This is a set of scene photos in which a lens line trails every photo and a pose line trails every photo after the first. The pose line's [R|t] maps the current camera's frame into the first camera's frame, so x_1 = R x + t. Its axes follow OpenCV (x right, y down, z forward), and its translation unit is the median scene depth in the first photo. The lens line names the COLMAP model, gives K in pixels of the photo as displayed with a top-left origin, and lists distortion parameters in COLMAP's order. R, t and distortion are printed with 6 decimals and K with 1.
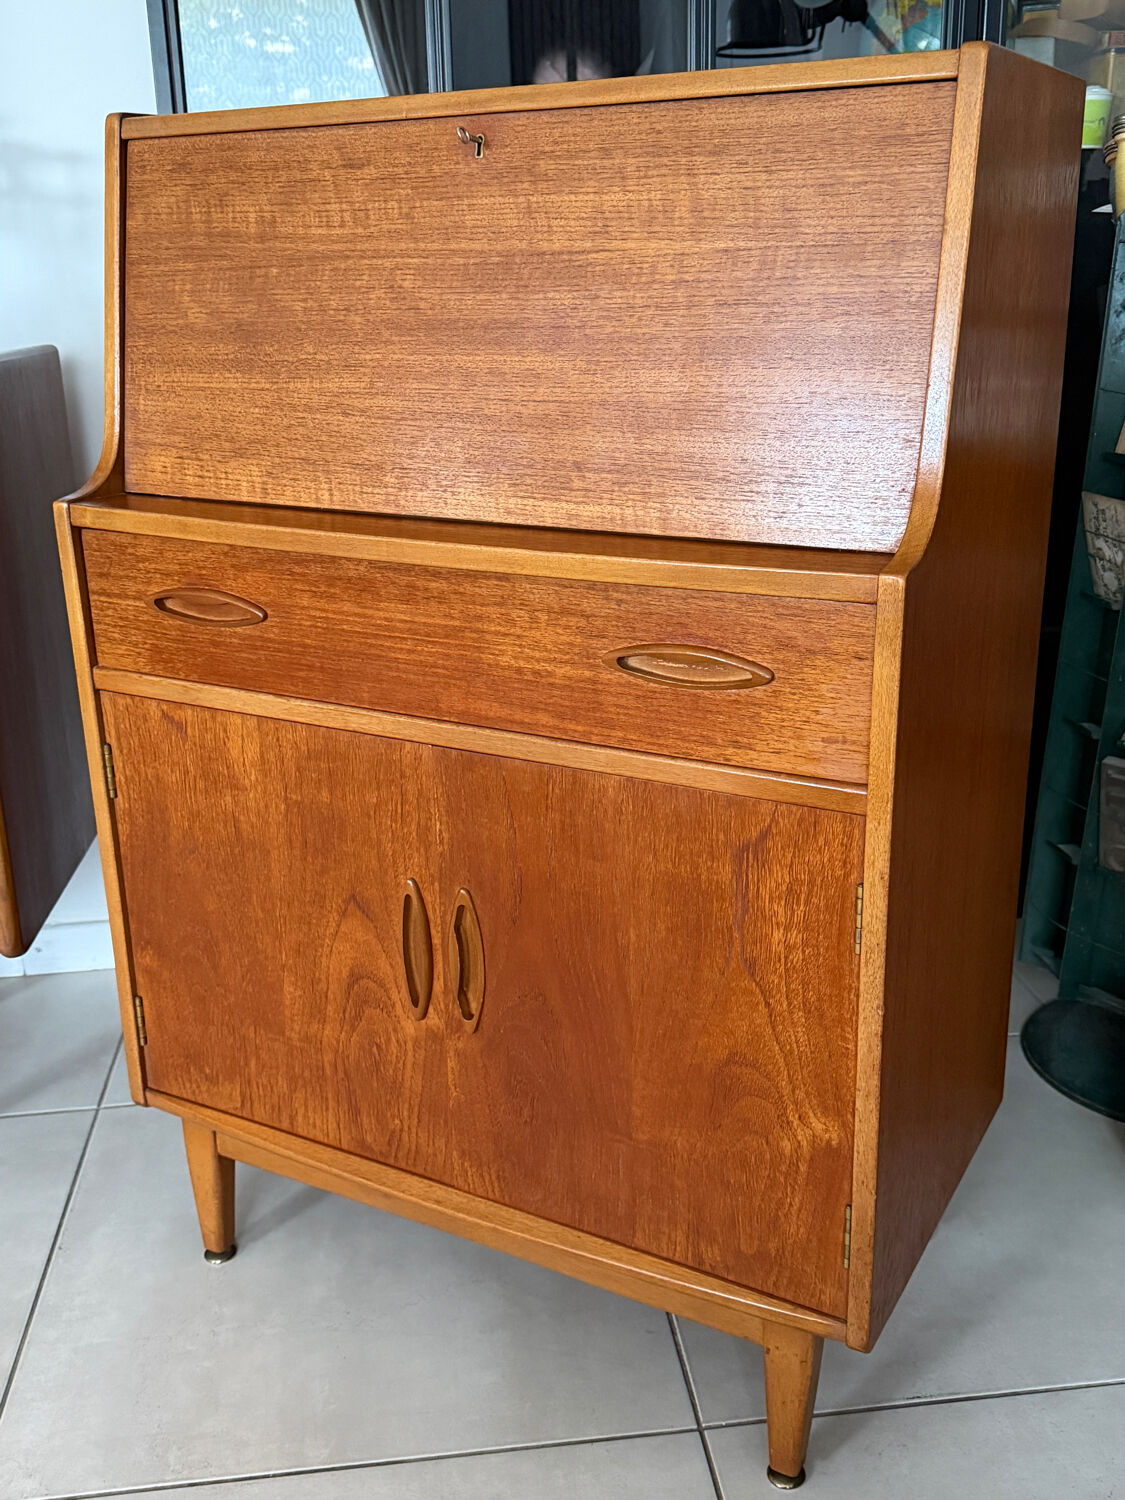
lens RADIAL K [[1489.9, 0, 573.7], [0, 1489.9, 771.7], [0, 0, 1]] dist [0.074784, 0.000000]
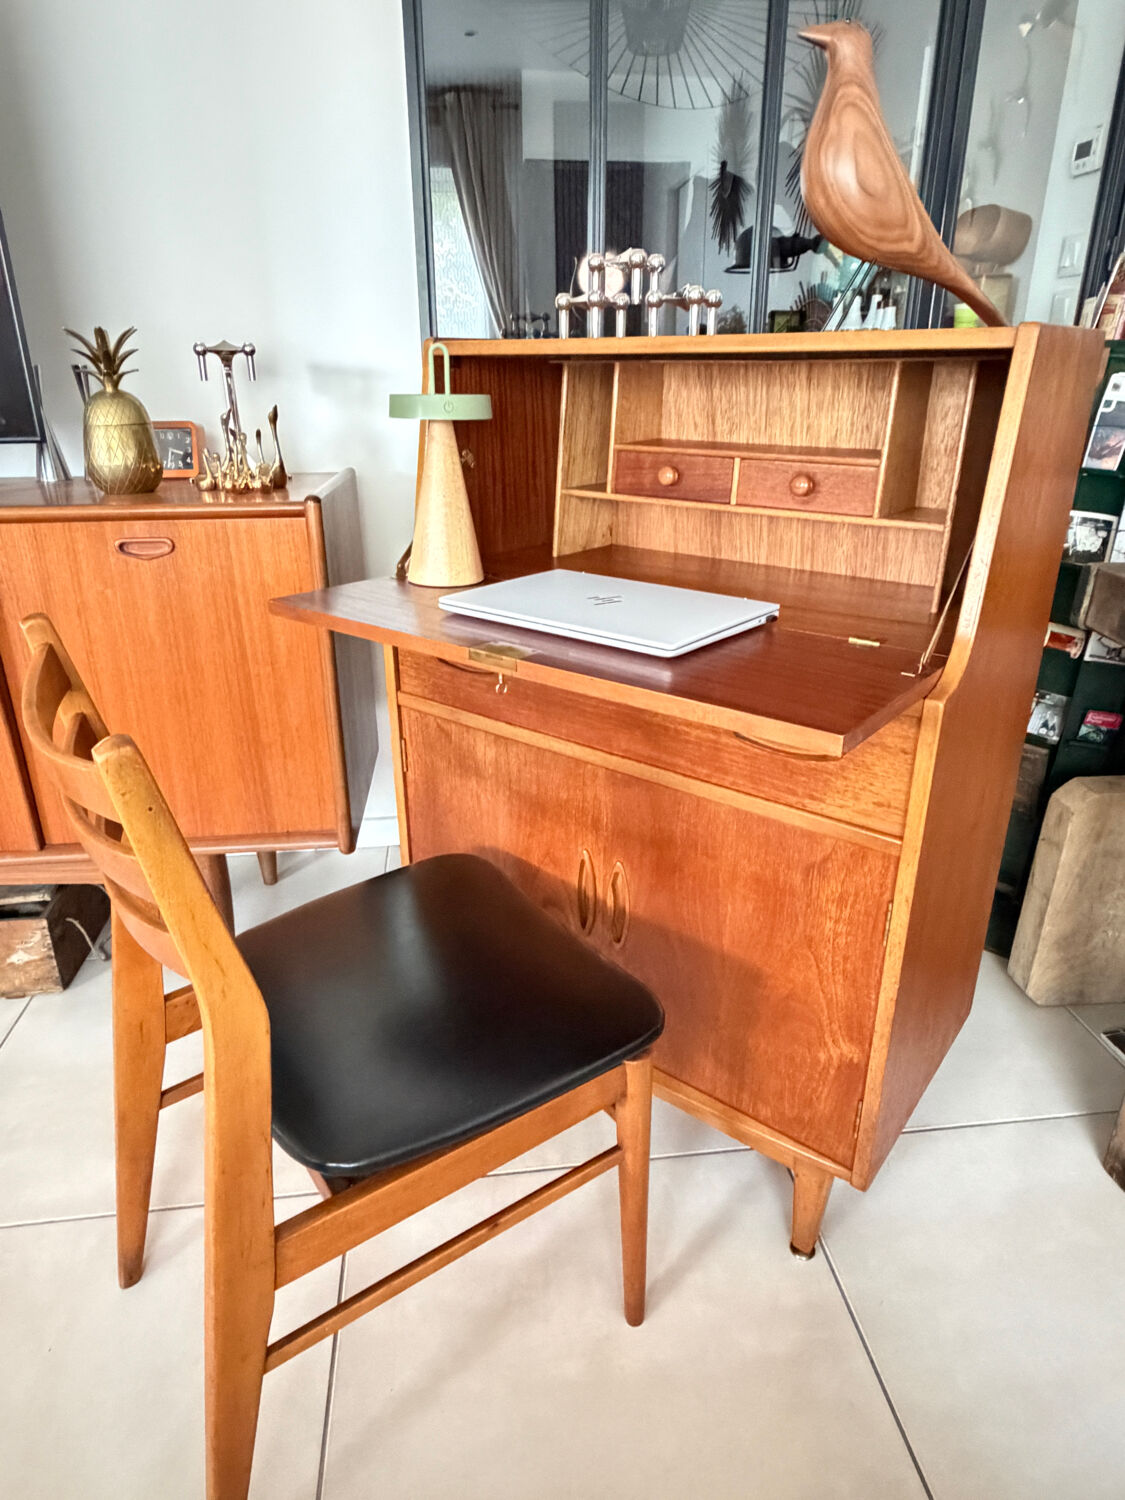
lens RADIAL K [[920.8, 0, 567.0], [0, 920.8, 752.9], [0, 0, 1]] dist [0.003821, 0.000708]
pose [[0.988167, 0.075459, -0.133535, -0.010139], [-0.066666, 0.995377, 0.069146, -0.095269], [0.138135, -0.059425, 0.988629, 0.064446]]
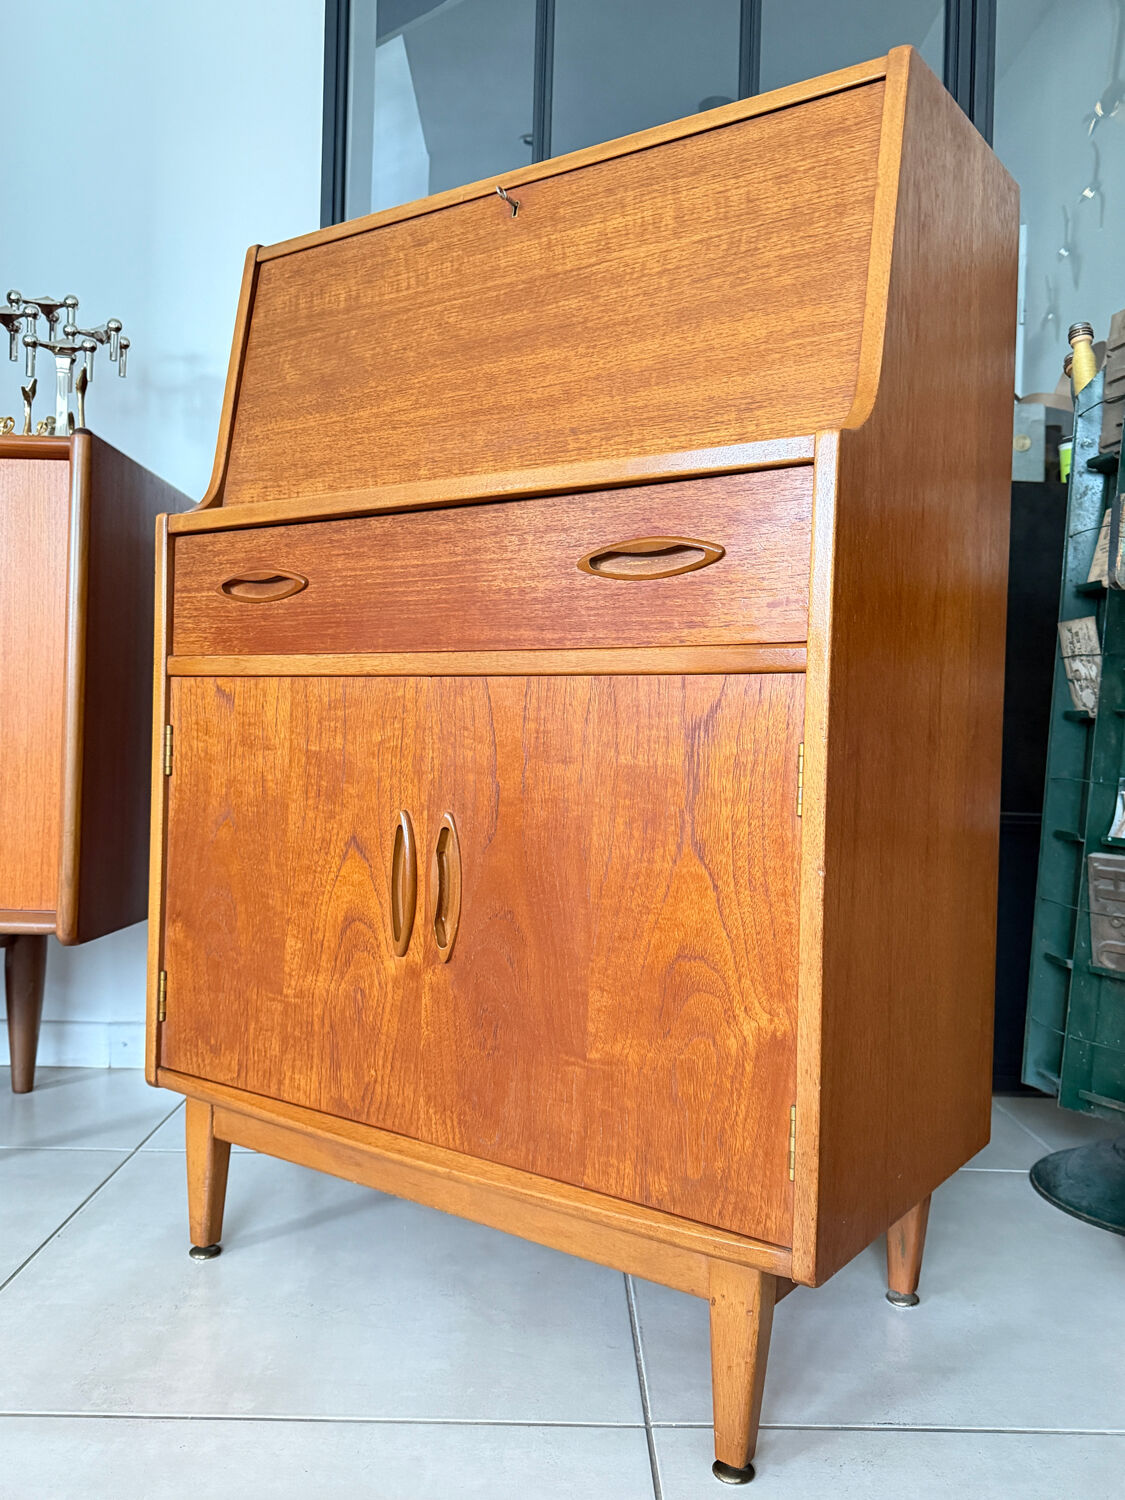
lens RADIAL K [[1231.4, 0, 570.8], [0, 1231.4, 763.8], [0, 0, 1]] dist [0.078447, -0.094328]
pose [[0.993269, 0.048275, -0.105291, 0.106829], [-0.078250, 0.949879, -0.302666, 0.310454], [0.085403, 0.308868, 0.947263, 0.159163]]
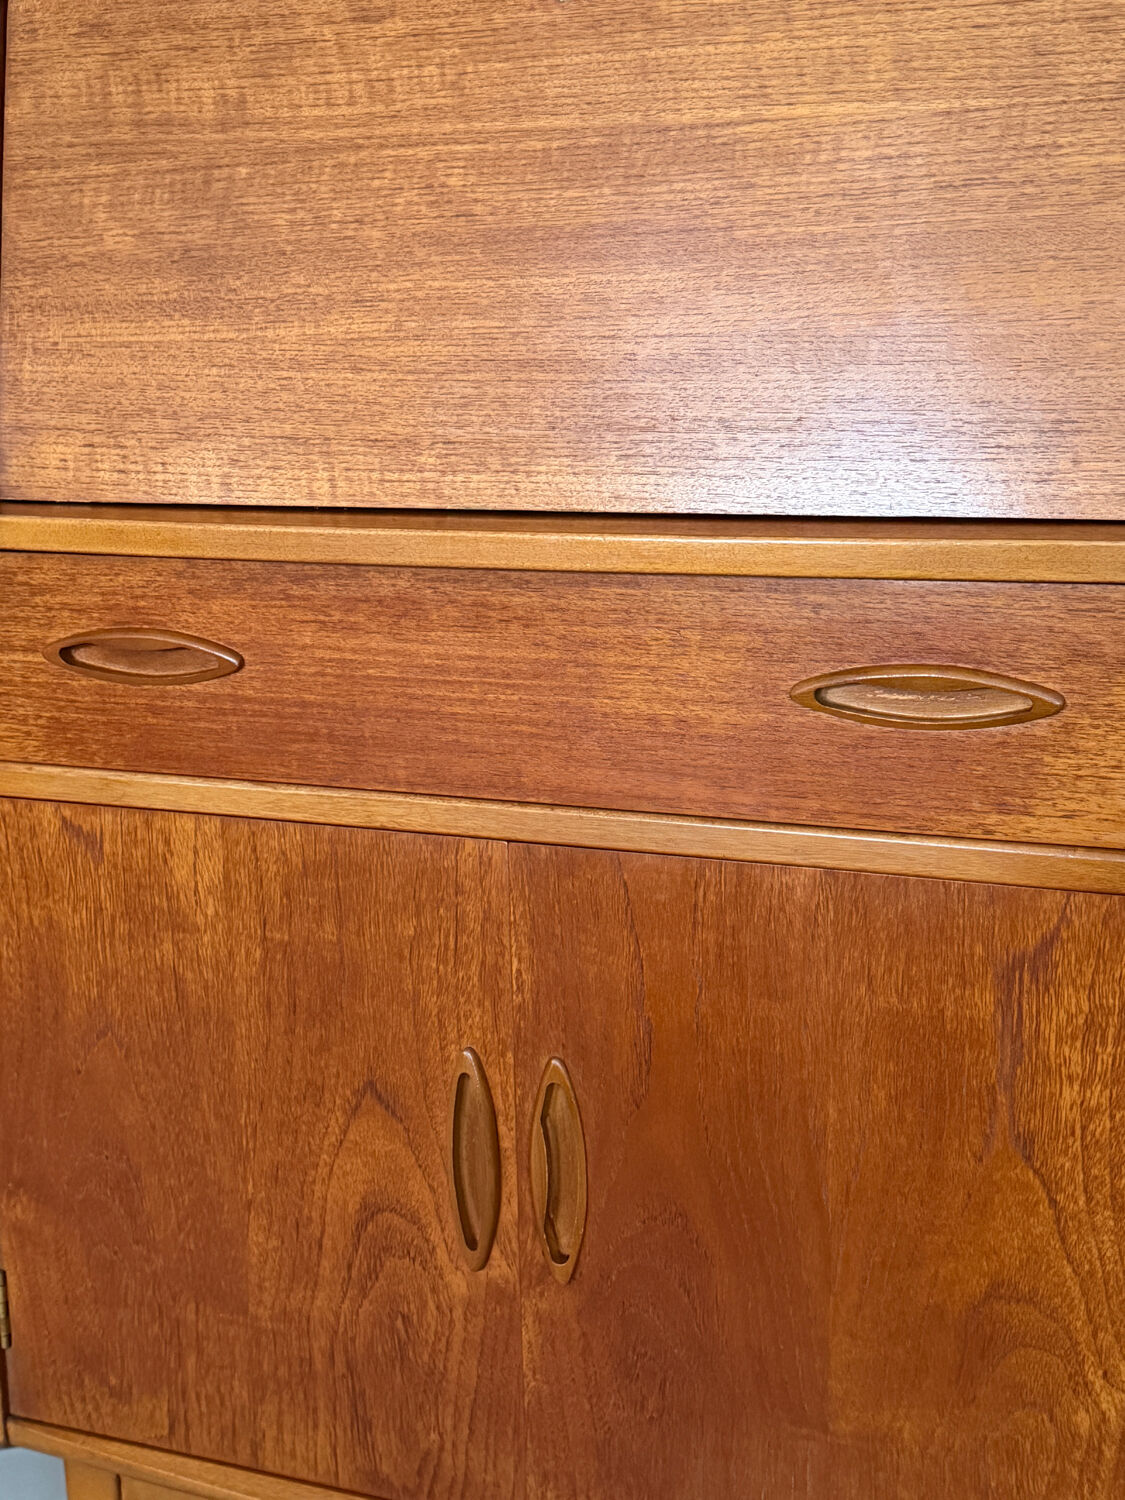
lens RADIAL K [[2032.9, 0, 564.5], [0, 2032.9, 773.5], [0, 0, 1]] dist [0.072407, 0.000000]
pose [[0.993743, -0.028043, 0.108109, -0.166565], [0.039931, 0.993193, -0.109424, 0.052342], [-0.104305, 0.113056, 0.988099, 0.089133]]
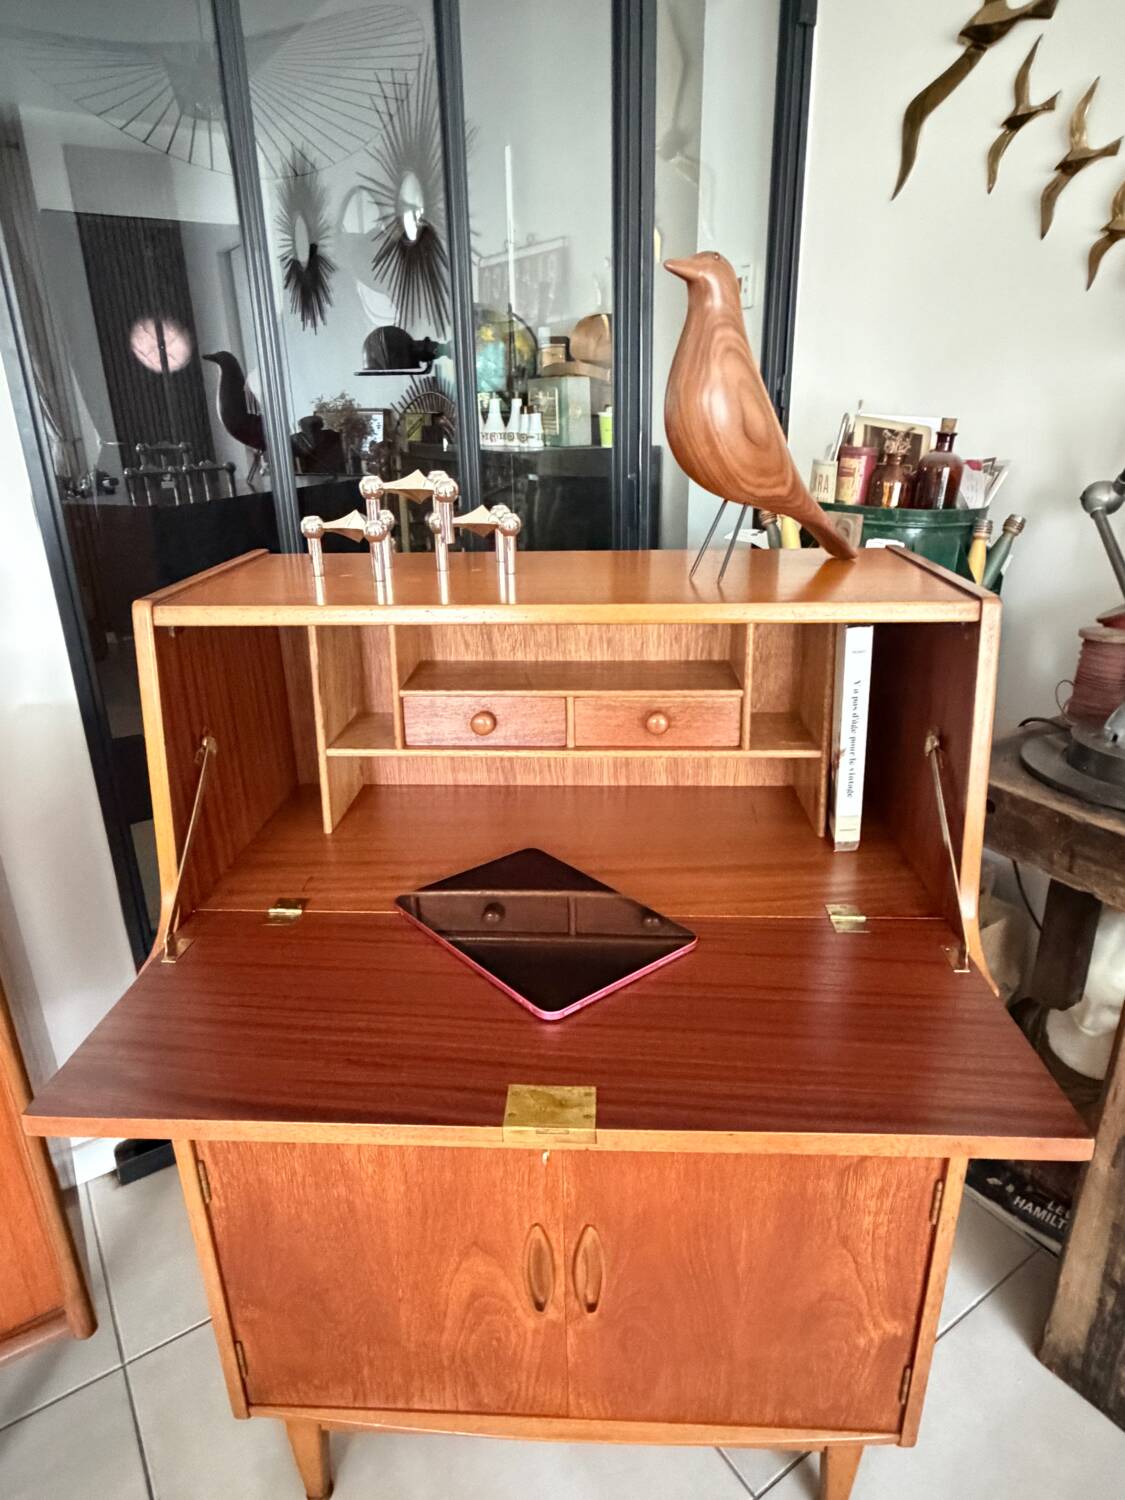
lens RADIAL K [[902.8, 0, 564.2], [0, 902.8, 742.2], [0, 0, 1]] dist [-0.004495, 0.000828]
pose [[0.895123, -0.155341, 0.417879, -0.343936], [0.146135, 0.987781, 0.054164, -0.359705], [-0.421187, 0.012584, 0.906886, 0.337407]]
